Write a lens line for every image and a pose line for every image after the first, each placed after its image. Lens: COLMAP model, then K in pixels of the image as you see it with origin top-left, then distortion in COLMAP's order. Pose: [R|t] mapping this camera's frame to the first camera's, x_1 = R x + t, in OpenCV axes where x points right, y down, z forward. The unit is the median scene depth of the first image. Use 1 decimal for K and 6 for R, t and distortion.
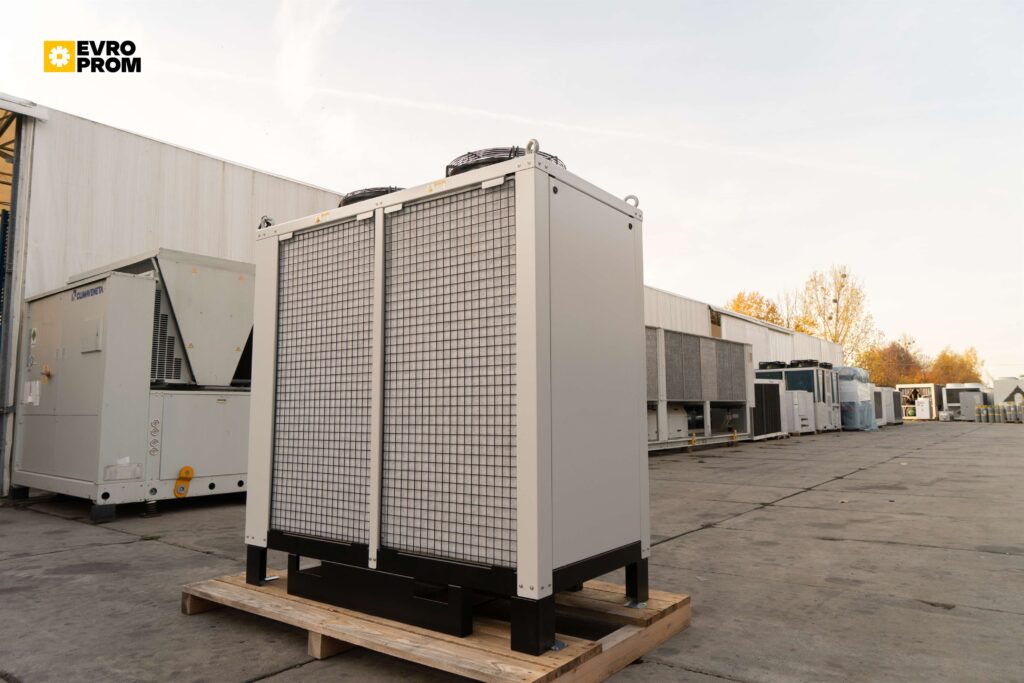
lens RADIAL K [[687.6, 0, 506.2], [0, 687.6, 331.6], [0, 0, 1]] dist [-0.017995, 0.000983]
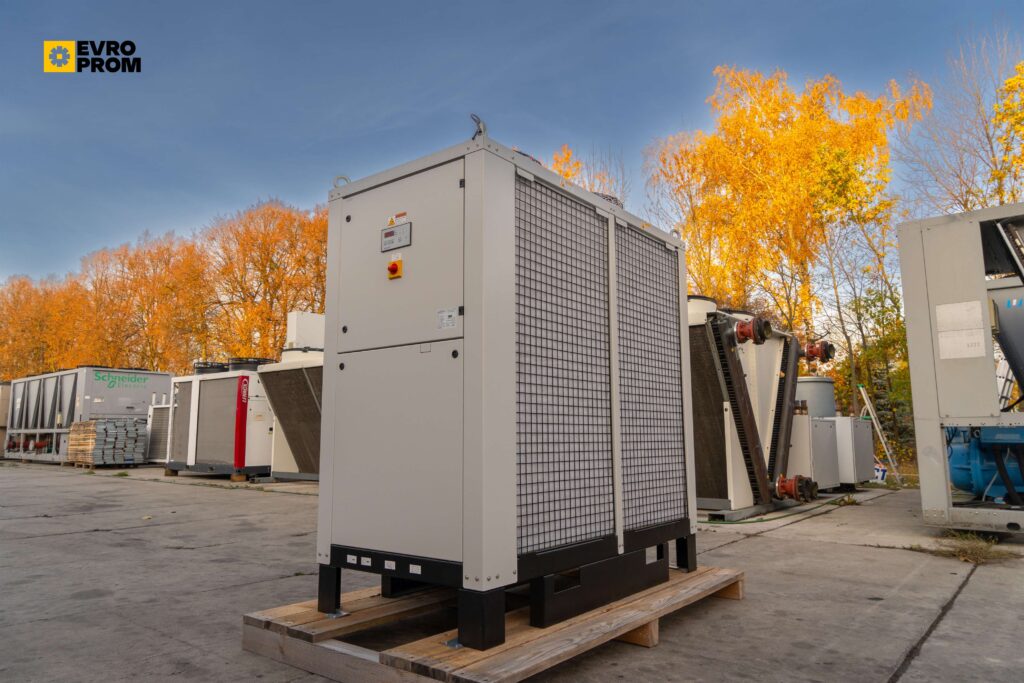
lens RADIAL K [[687.6, 0, 516.5], [0, 687.6, 343.4], [0, 0, 1]] dist [-0.017995, 0.000983]
pose [[0.008006, 0.150747, 0.988540, -1.326322], [-0.102564, 0.983482, -0.149145, 0.209654], [-0.994694, -0.100194, 0.023335, 1.210047]]
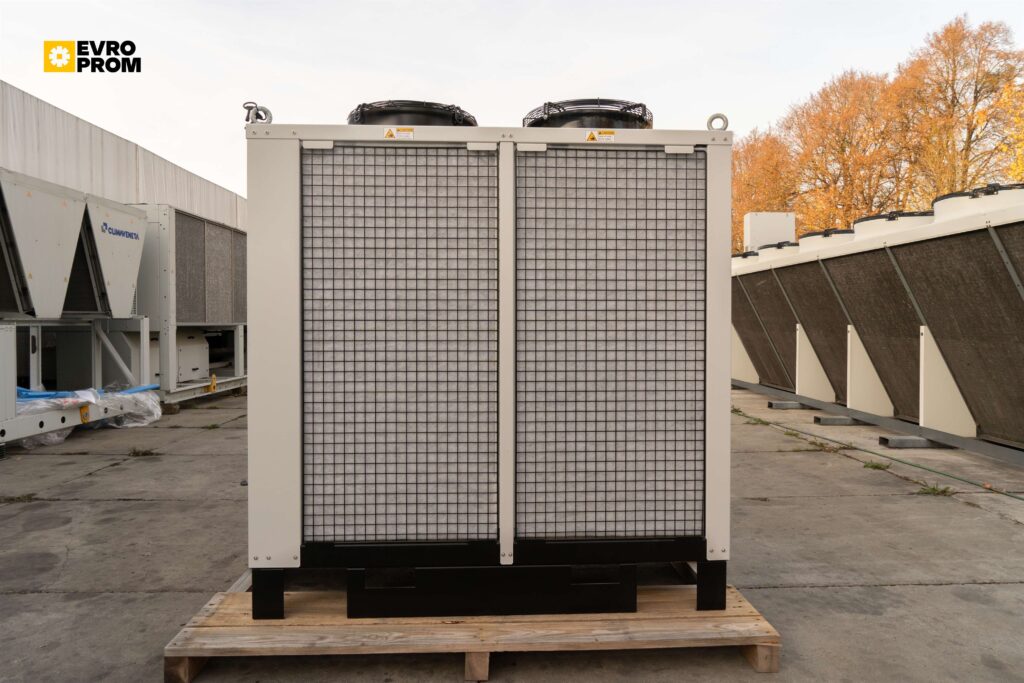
lens RADIAL K [[687.6, 0, 510.8], [0, 687.6, 342.7], [0, 0, 1]] dist [-0.017995, 0.000983]
pose [[0.768585, -0.001139, 0.639747, -0.776917], [-0.079352, 0.992106, 0.097099, -0.023061], [-0.634807, -0.125394, 0.762428, 0.373594]]
